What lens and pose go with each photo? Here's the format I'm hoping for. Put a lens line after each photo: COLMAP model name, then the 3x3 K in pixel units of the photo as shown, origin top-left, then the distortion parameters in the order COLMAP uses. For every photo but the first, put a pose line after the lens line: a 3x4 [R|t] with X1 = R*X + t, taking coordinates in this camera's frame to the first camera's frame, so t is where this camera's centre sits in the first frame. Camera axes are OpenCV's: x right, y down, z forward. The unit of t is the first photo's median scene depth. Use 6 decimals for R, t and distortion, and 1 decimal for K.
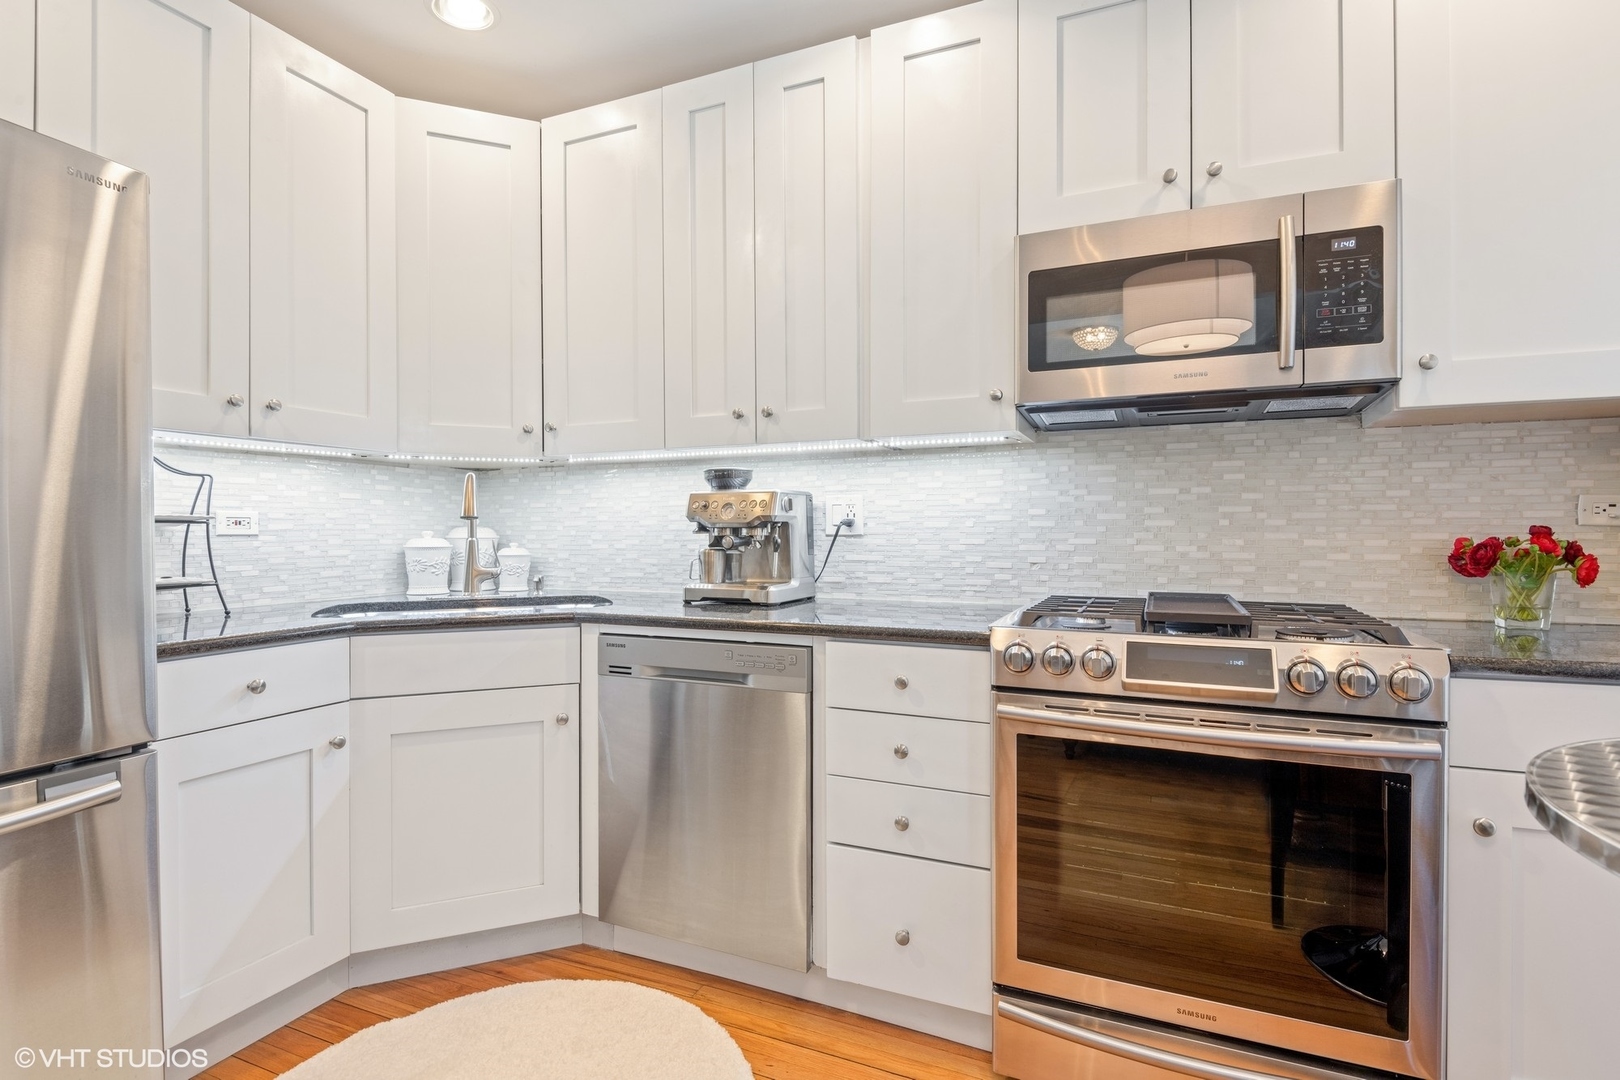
lens RADIAL K [[788.0, 0, 816.8], [0, 788.0, 539.7], [0, 0, 1]] dist [0.010431, -0.001450]
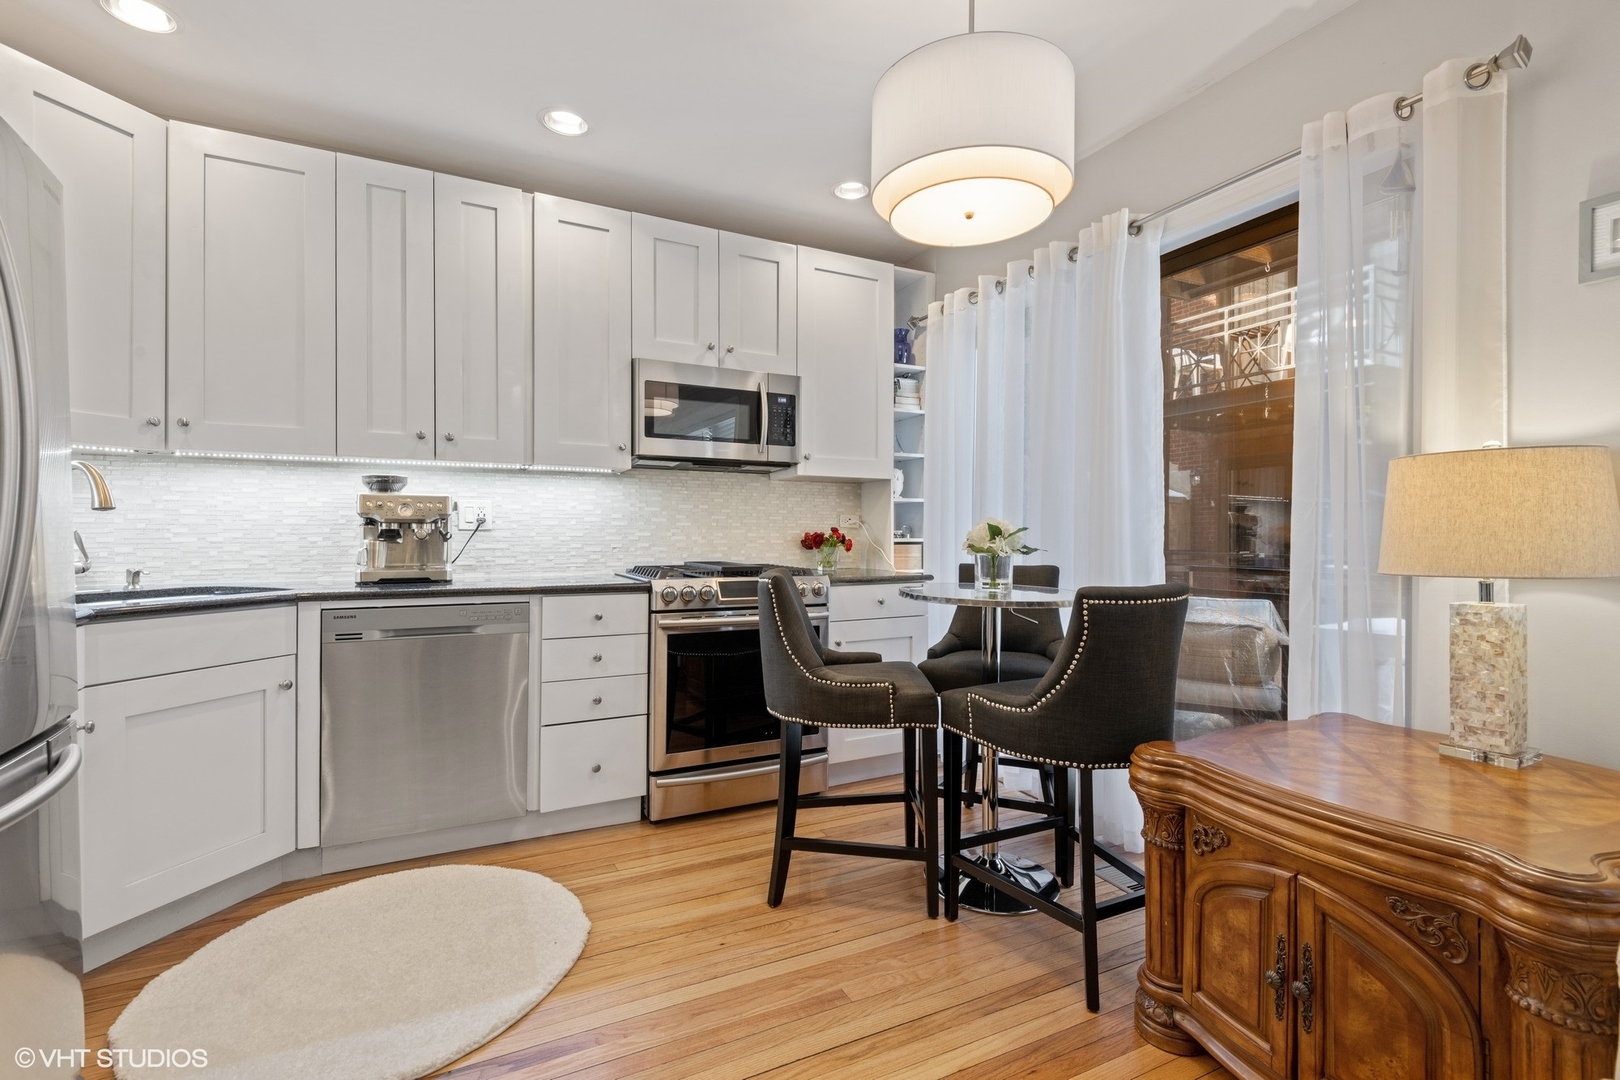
lens RADIAL K [[739.4, 0, 810.6], [0, 739.4, 551.9], [0, 0, 1]] dist [-0.000215, -0.004774]
pose [[0.636784, -0.015679, 0.770883, -0.690906], [0.002174, 0.999826, 0.018540, 0.012041], [-0.771039, -0.010129, 0.636707, -0.300624]]
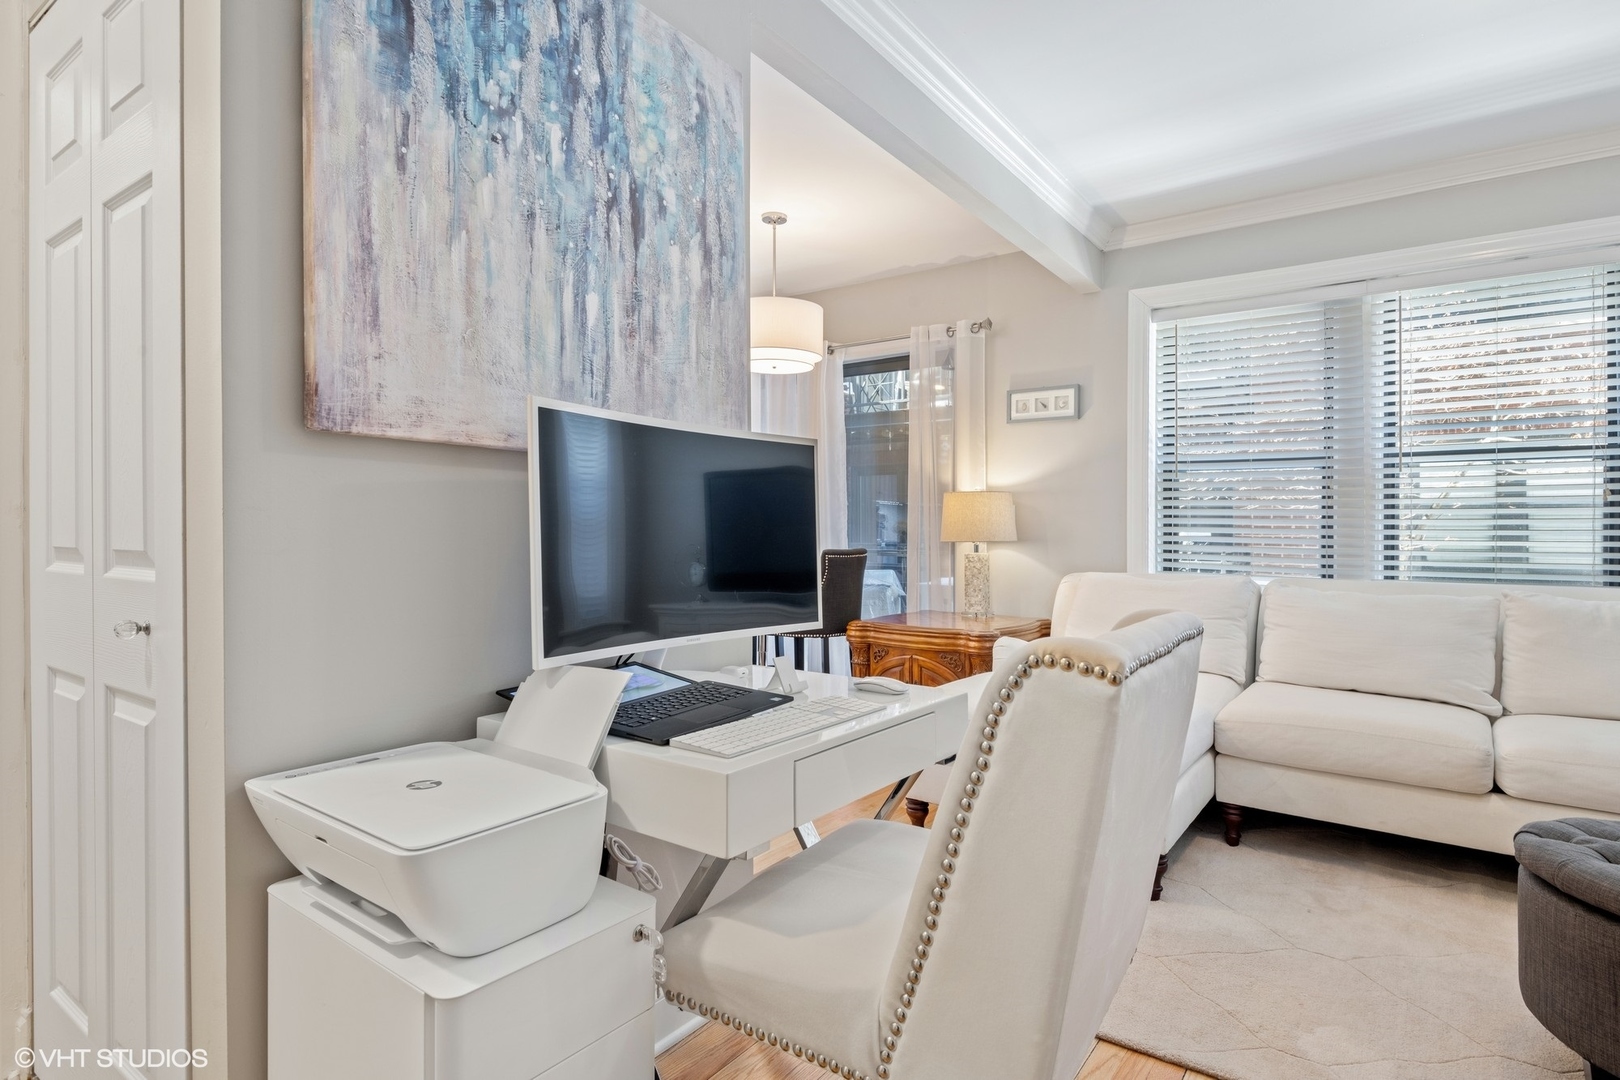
lens RADIAL K [[832.0, 0, 815.8], [0, 832.0, 534.5], [0, 0, 1]] dist [-0.006959, -0.001991]
pose [[0.212276, -0.000778, 0.977209, -1.776927], [-0.001072, 0.999999, 0.001029, 0.031816], [-0.977209, -0.001266, 0.212275, -0.402895]]
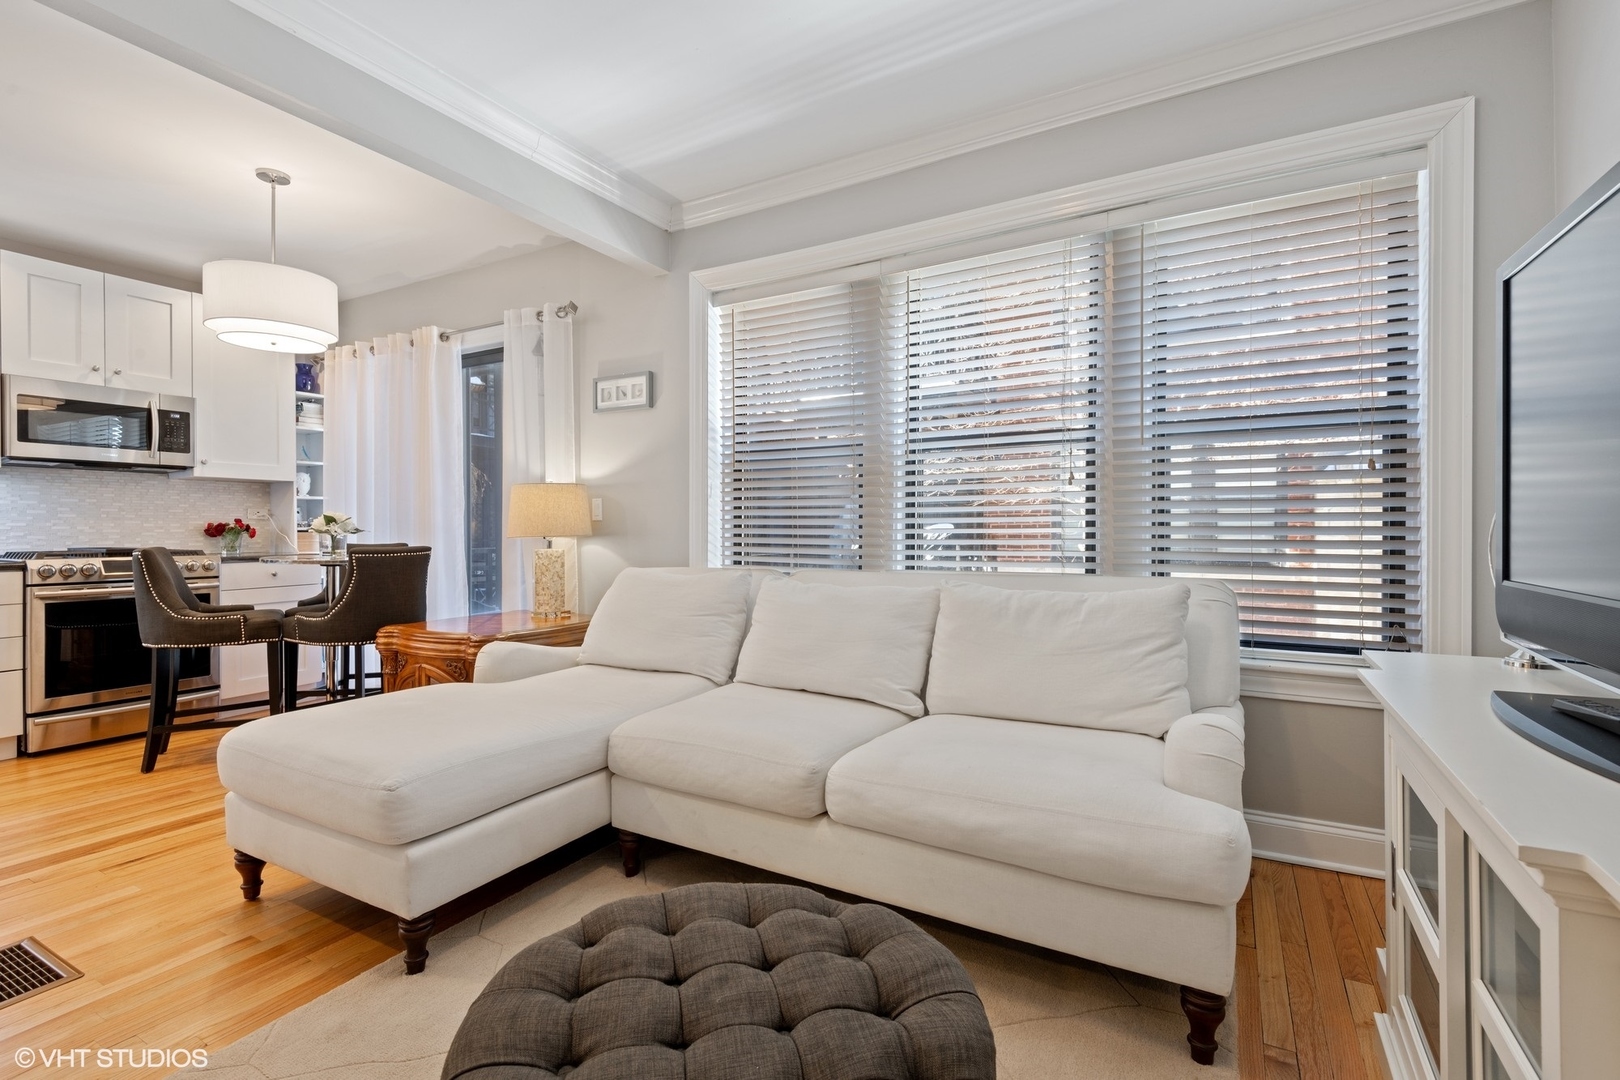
lens RADIAL K [[739.4, 0, 840.3], [0, 739.4, 535.3], [0, 0, 1]] dist [-0.000215, -0.004774]
pose [[0.069553, -0.008313, 0.997544, -1.353445], [0.013403, 0.999883, 0.007398, 0.043559], [-0.997488, 0.012855, 0.069656, -1.157686]]
